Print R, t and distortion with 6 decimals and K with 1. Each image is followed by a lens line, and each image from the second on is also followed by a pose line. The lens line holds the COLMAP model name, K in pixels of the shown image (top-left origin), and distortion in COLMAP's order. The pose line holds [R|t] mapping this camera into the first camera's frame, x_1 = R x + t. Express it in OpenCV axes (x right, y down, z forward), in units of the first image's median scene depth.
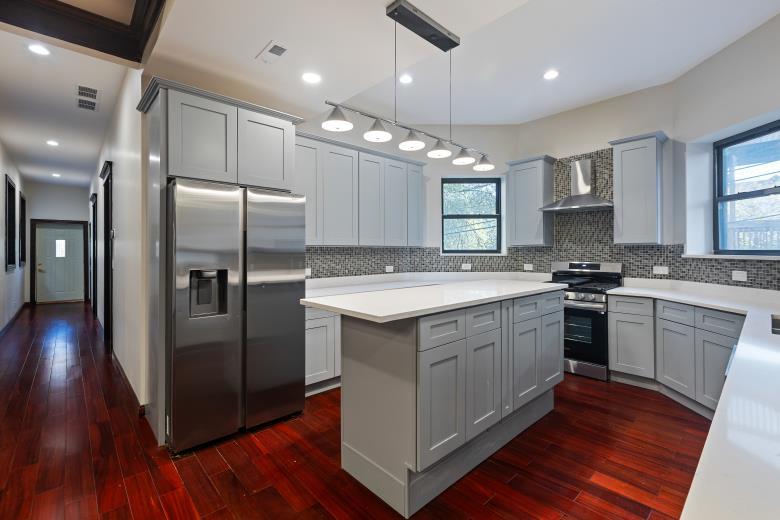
lens RADIAL K [[350.8, 0, 392.0], [0, 350.8, 252.8], [0, 0, 1]] dist [0.002037, -0.000253]
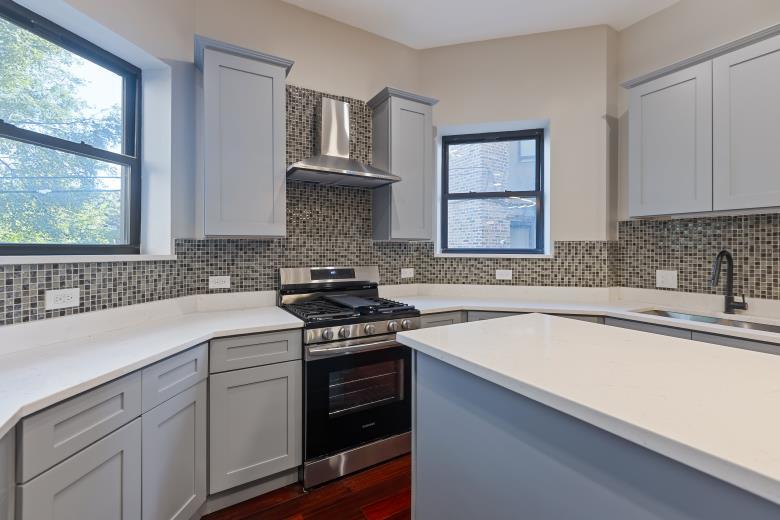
lens RADIAL K [[350.8, 0, 395.2], [0, 350.8, 251.7], [0, 0, 1]] dist [0.002037, -0.000253]
pose [[0.197602, -0.003034, 0.980278, -0.034661], [0.002201, 0.999994, 0.002651, -0.002150], [-0.980280, 0.001634, 0.197607, 0.779260]]
